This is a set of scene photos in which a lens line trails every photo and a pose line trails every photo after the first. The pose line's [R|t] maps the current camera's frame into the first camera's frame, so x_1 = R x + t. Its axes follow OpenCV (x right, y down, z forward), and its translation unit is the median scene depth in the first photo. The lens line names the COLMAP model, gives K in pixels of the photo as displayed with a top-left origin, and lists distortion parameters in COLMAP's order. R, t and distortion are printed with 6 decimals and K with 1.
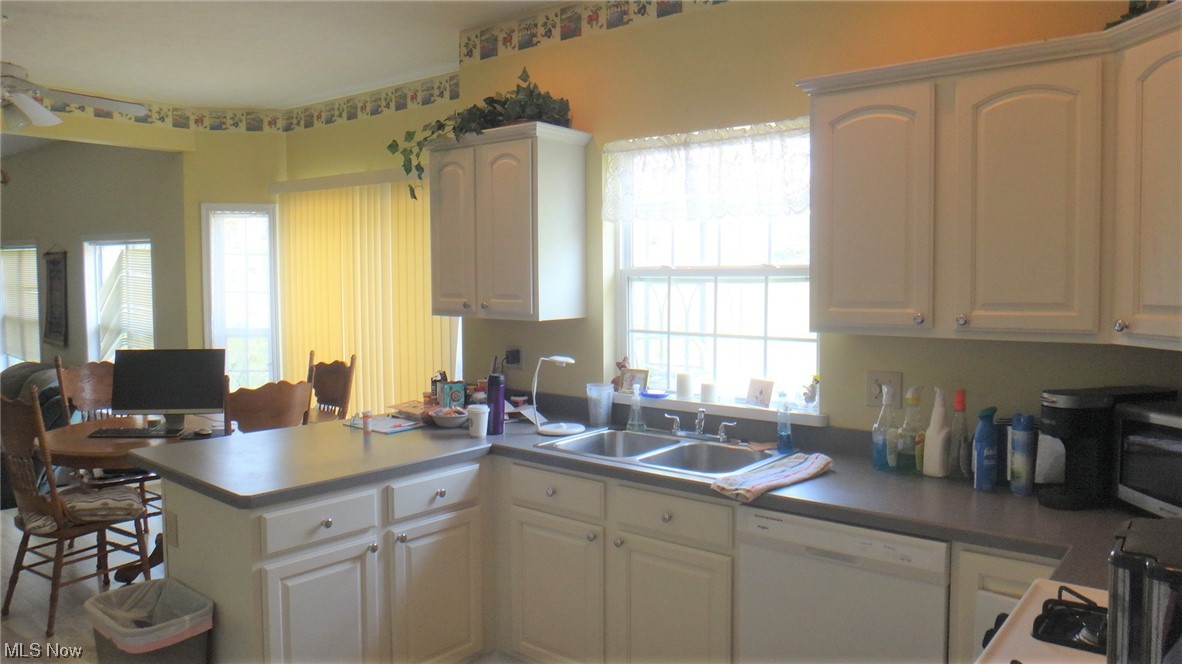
lens RADIAL K [[823.3, 0, 595.0], [0, 823.3, 337.1], [0, 0, 1]] dist [-0.045899, 0.003997]
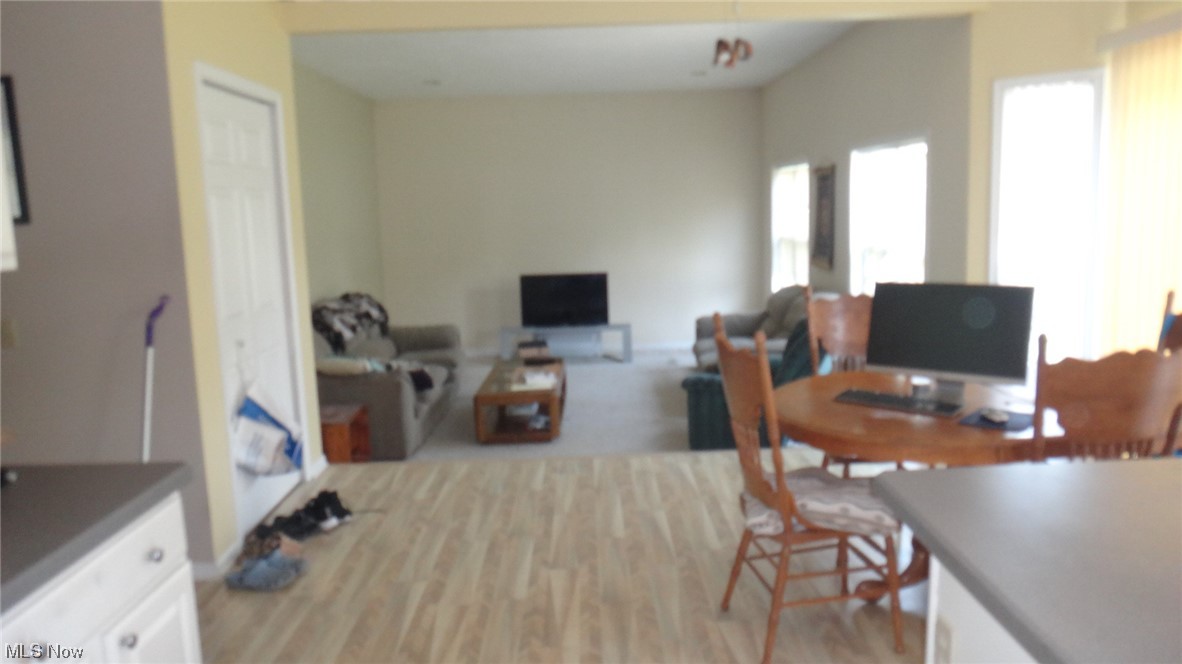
lens RADIAL K [[823.3, 0, 595.0], [0, 823.3, 337.1], [0, 0, 1]] dist [-0.045899, 0.003997]
pose [[0.641710, 0.087890, -0.761894, -0.189629], [-0.014686, 0.994638, 0.102369, -0.005498], [0.766806, -0.054503, 0.639560, 0.336263]]
